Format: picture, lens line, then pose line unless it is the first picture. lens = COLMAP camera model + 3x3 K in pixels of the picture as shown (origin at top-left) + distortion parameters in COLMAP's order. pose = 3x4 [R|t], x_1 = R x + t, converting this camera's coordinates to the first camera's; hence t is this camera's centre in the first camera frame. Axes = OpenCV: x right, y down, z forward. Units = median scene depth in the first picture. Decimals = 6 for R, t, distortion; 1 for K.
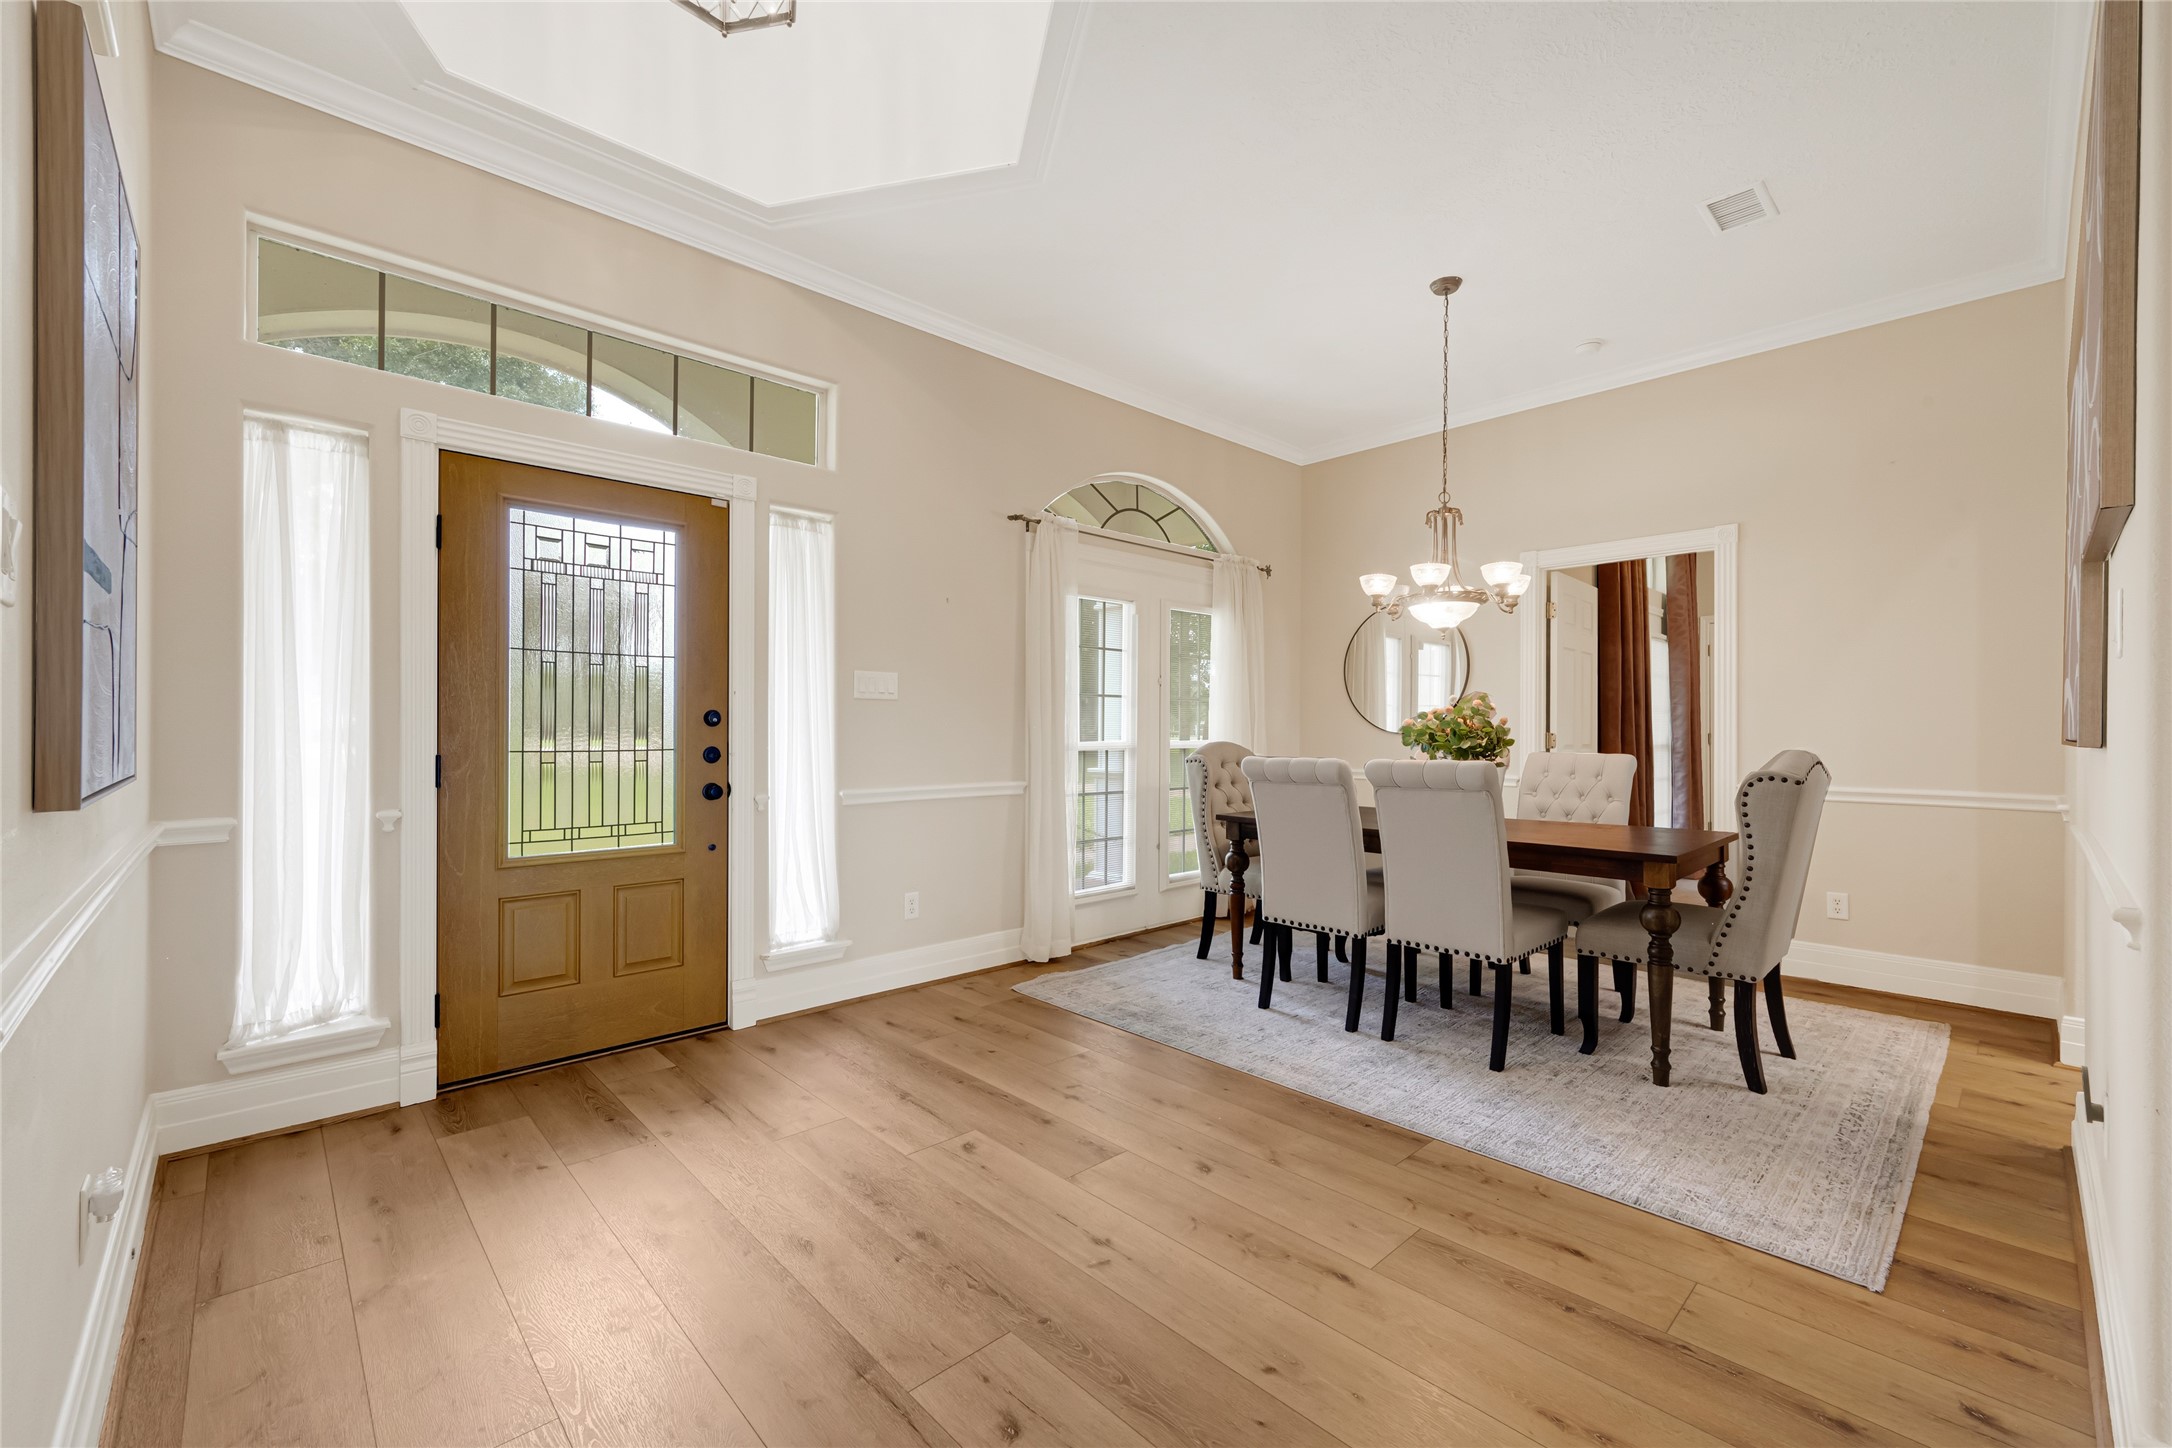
lens RADIAL K [[885.1, 0, 1086.0], [0, 885.1, 724.0], [0, 0, 1]] dist [0.002301, -0.000001]
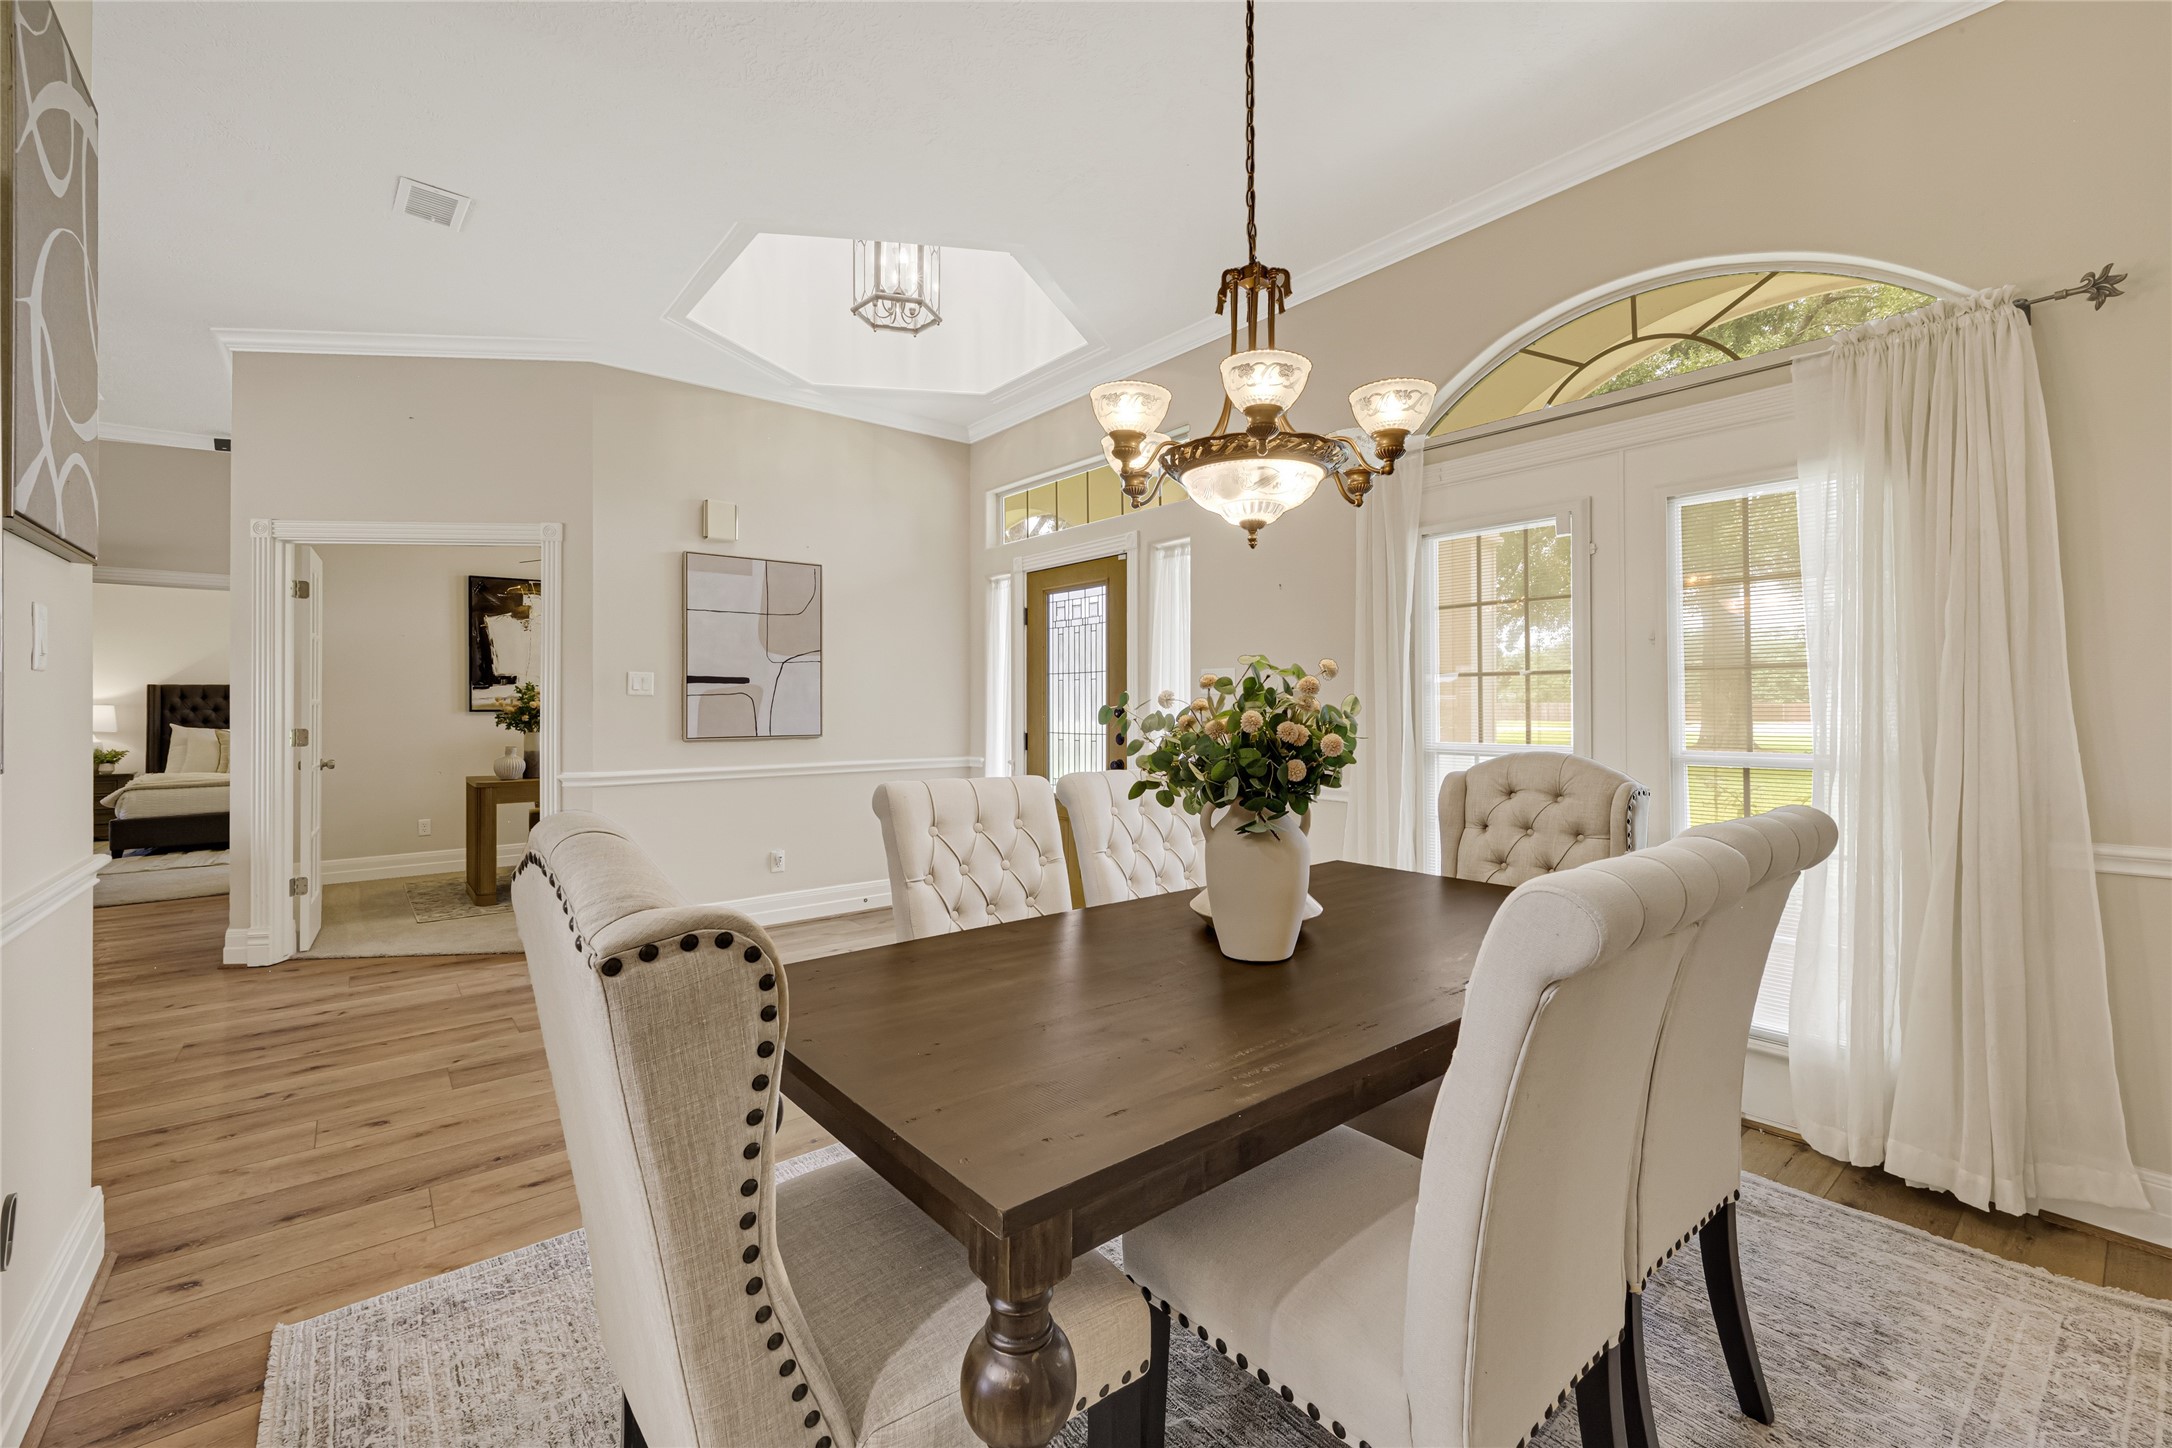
lens RADIAL K [[883.5, 0, 1089.8], [0, 883.5, 699.9], [0, 0, 1]] dist [0.003297, 0.000254]
pose [[-0.056821, -0.010401, -0.998330, 1.190978], [0.004565, 0.999933, -0.010677, -0.016387], [0.998374, -0.005164, -0.056770, 1.274760]]
